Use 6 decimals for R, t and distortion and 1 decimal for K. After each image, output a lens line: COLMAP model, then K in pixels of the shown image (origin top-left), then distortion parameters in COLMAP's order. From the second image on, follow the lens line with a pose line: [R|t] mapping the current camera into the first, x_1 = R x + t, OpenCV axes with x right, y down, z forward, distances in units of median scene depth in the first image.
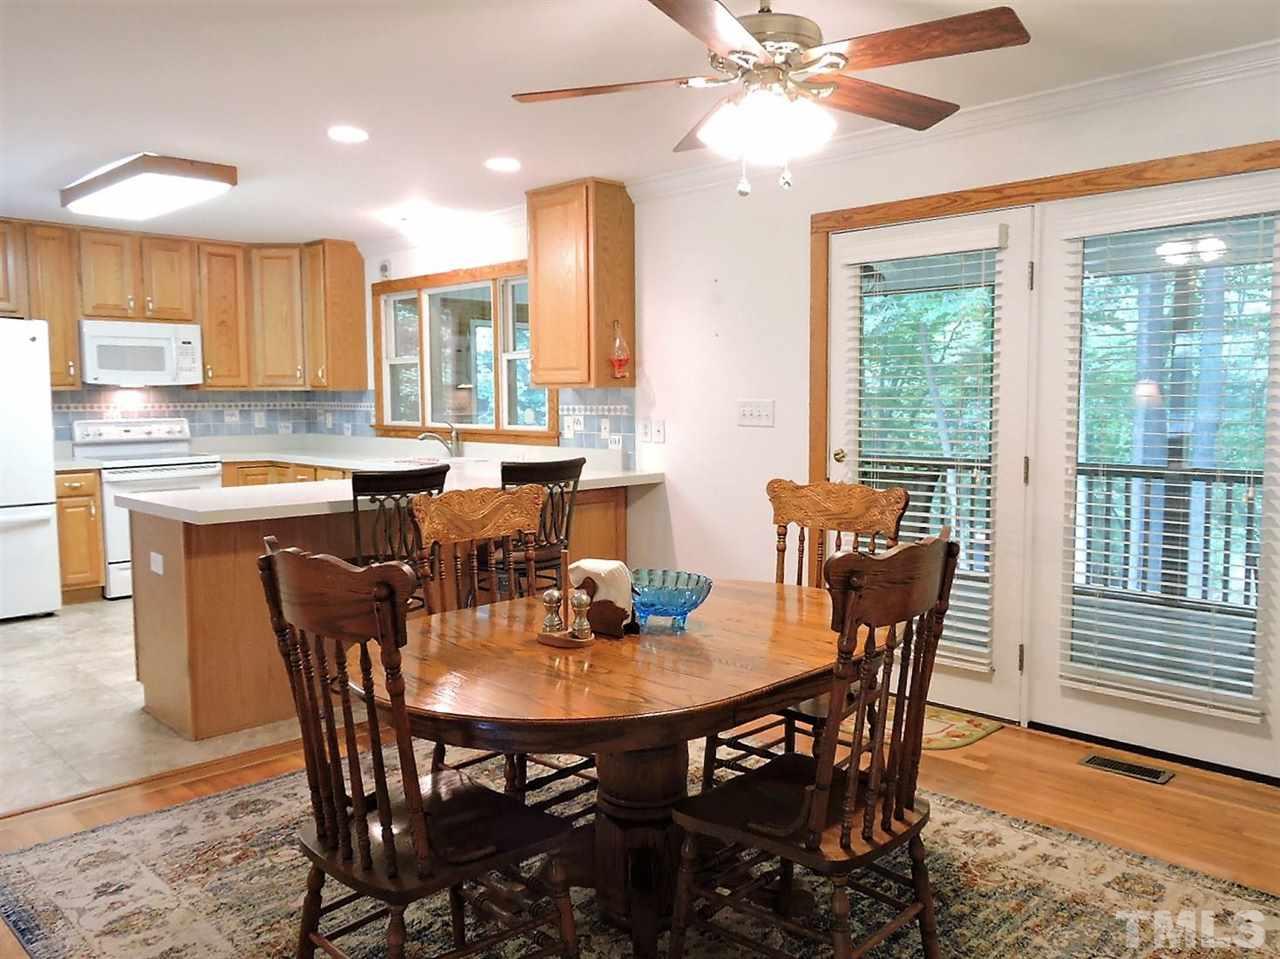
lens RADIAL K [[988.5, 0, 645.6], [0, 988.5, 478.9], [0, 0, 1]] dist [-0.008596, -0.005374]
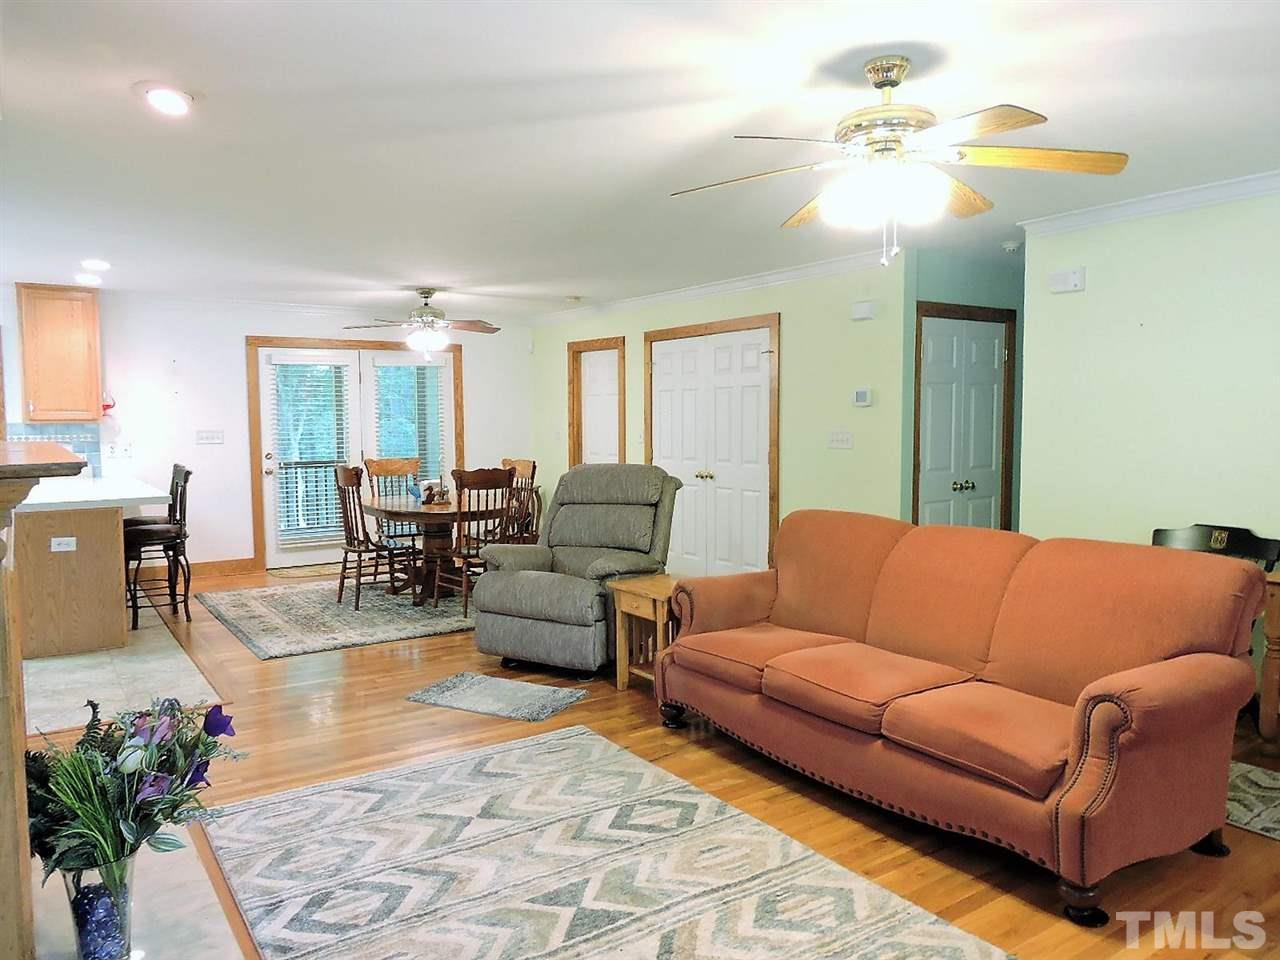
lens RADIAL K [[913.7, 0, 639.0], [0, 913.7, 484.8], [0, 0, 1]] dist [0.001925, 0.002828]
pose [[0.188043, -0.072323, 0.979494, -0.989528], [0.084811, 0.994756, 0.057168, -0.005241], [-0.978492, 0.072322, 0.193190, -0.067987]]
